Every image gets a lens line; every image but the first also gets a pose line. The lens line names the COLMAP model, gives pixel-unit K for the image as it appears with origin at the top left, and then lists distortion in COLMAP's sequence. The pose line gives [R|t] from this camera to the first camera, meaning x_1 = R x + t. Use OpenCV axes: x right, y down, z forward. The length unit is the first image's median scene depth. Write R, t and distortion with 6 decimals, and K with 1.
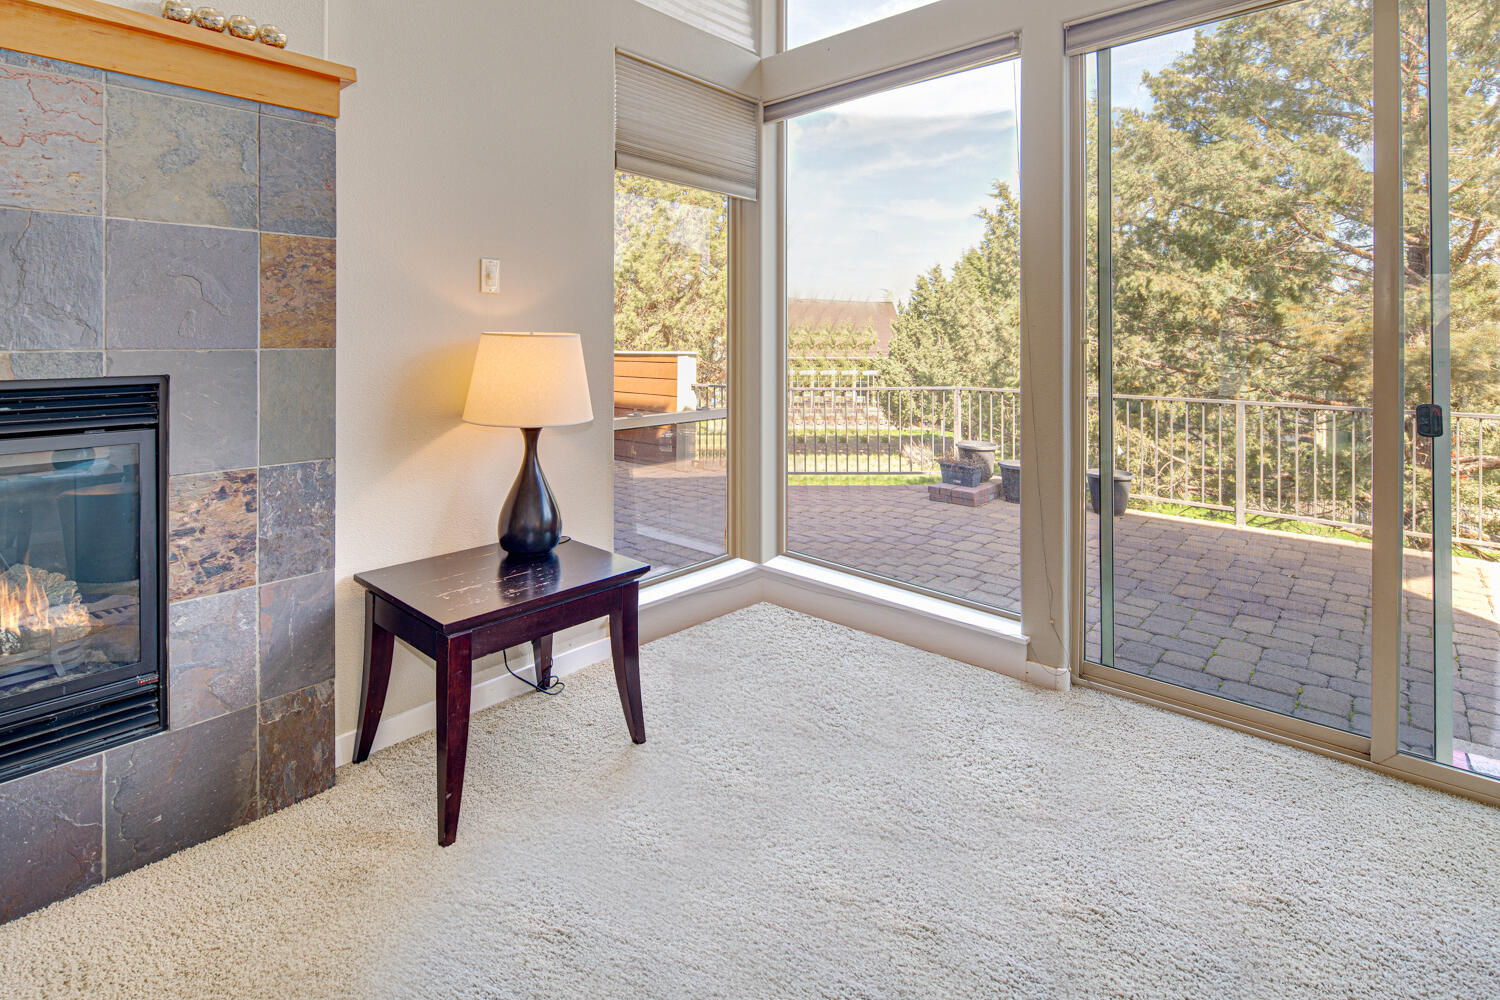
lens RADIAL K [[743.2, 0, 742.8], [0, 743.2, 349.3], [0, 0, 1]] dist [0.001648, -0.003602]
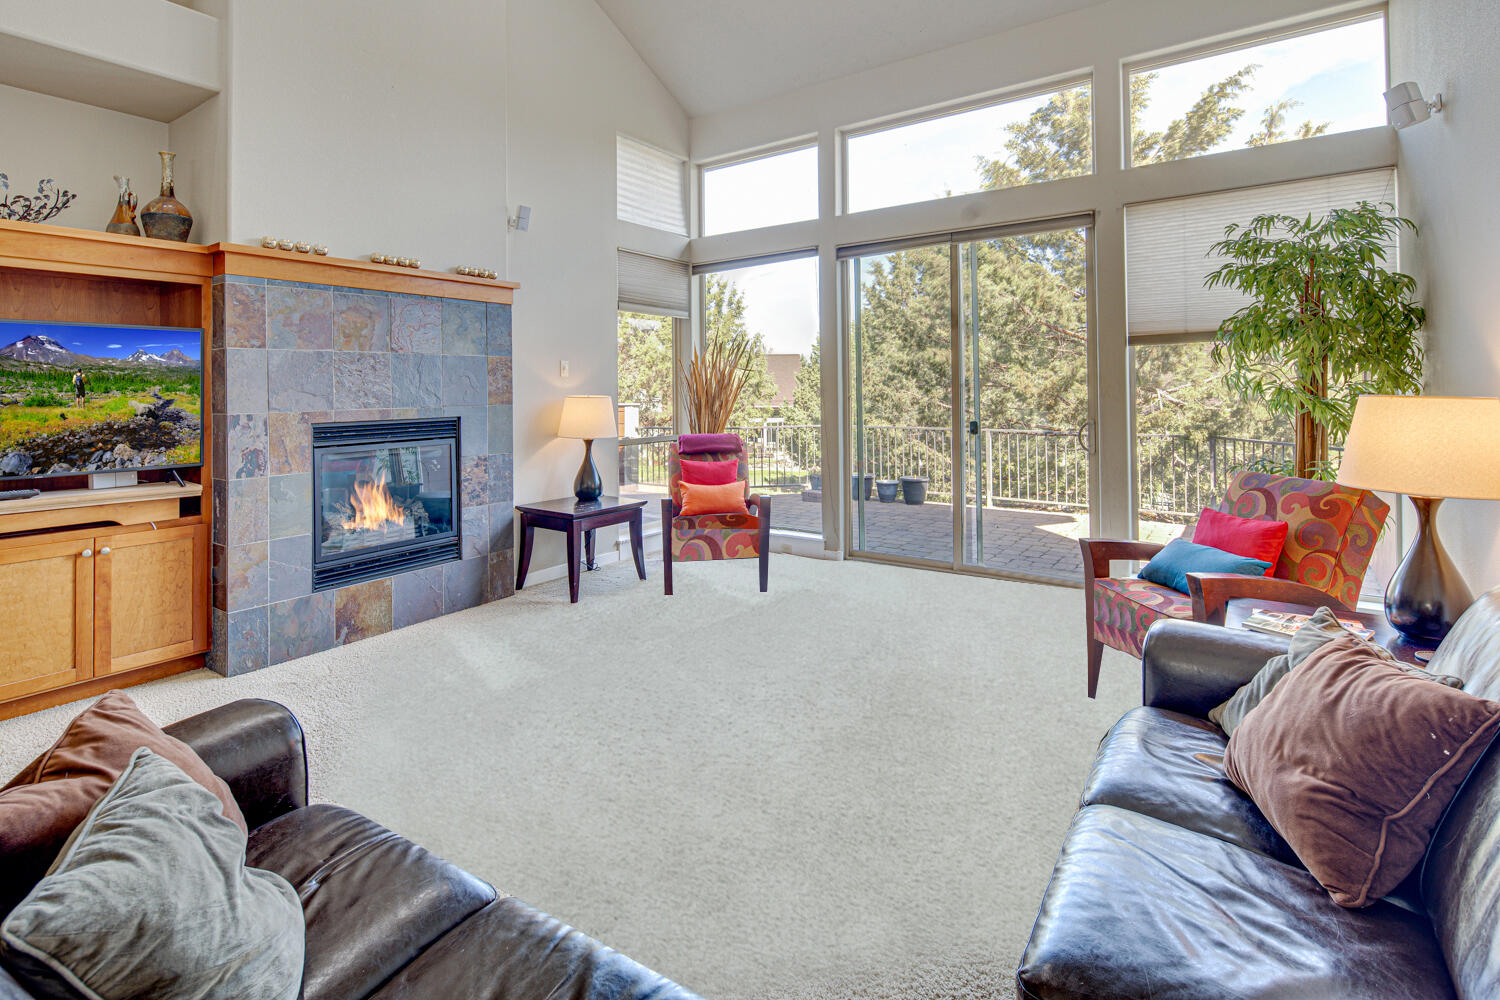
lens RADIAL K [[743.2, 0, 730.0], [0, 743.2, 381.8], [0, 0, 1]] dist [0.001648, -0.003602]
pose [[0.995099, -0.010951, 0.098279, -0.083047], [0.013248, 0.999654, -0.022745, -0.008550], [-0.097996, 0.023936, 0.994899, -1.074158]]
